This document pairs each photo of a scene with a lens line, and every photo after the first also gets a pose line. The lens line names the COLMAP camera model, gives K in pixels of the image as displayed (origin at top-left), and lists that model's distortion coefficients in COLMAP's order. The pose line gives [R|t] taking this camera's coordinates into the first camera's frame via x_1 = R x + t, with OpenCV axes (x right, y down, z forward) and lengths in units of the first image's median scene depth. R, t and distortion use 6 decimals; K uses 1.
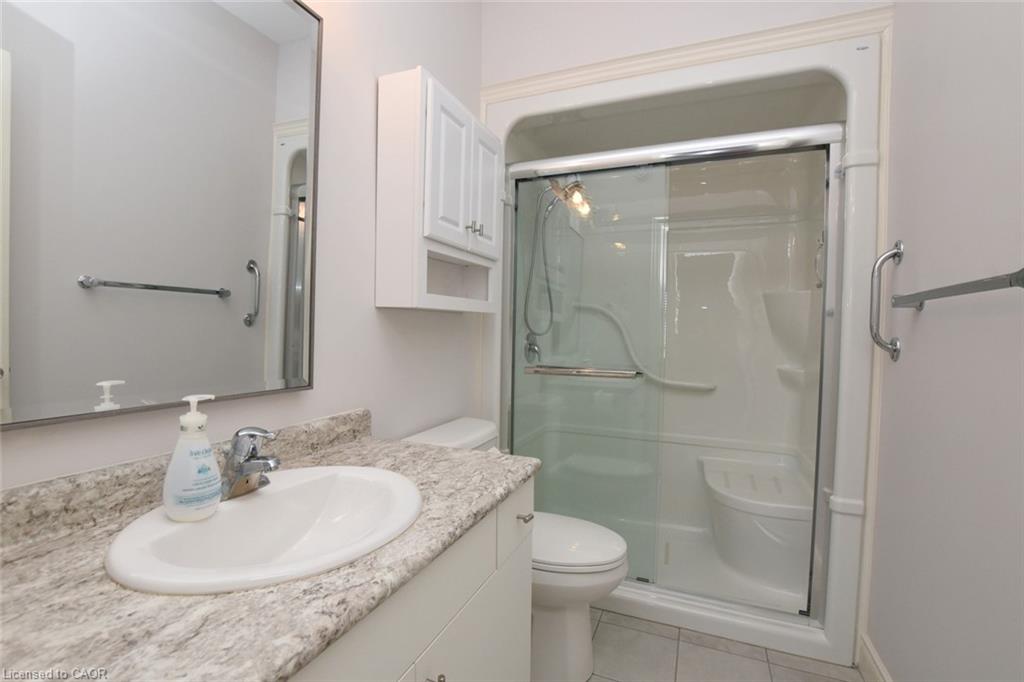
lens RADIAL K [[470.6, 0, 509.5], [0, 470.6, 341.2], [0, 0, 1]] dist [-0.033591, 0.007001]
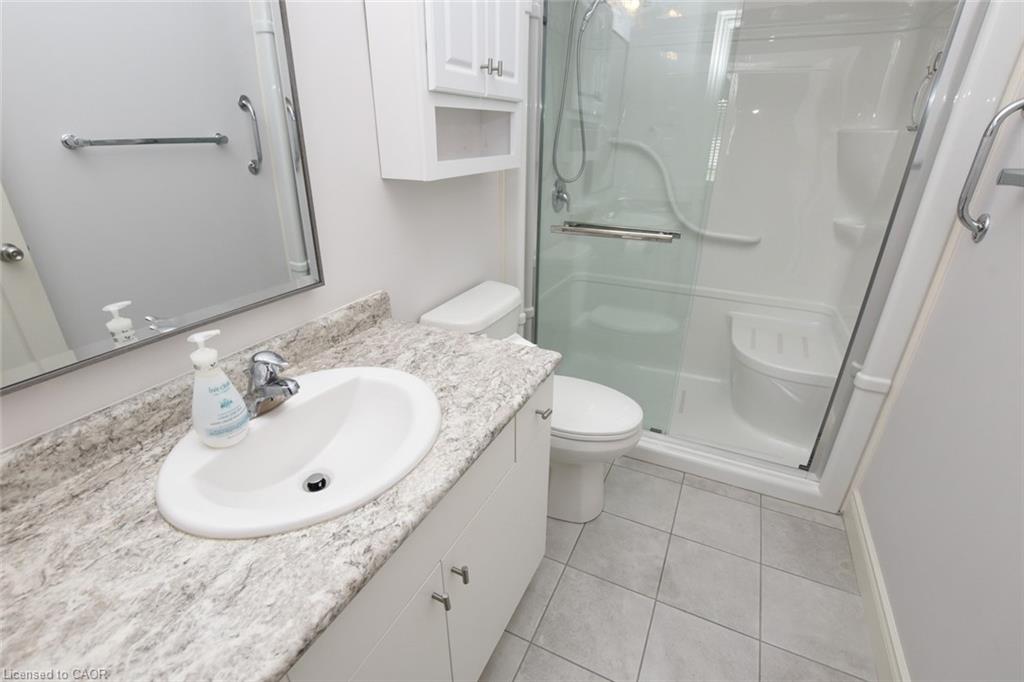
lens RADIAL K [[471.3, 0, 506.7], [0, 471.3, 348.2], [0, 0, 1]] dist [-0.027200, 0.001316]
pose [[0.997769, 0.014616, -0.065148, 0.016387], [0.011973, 0.920761, 0.389944, -0.145581], [0.065686, -0.389854, 0.918531, 0.087980]]
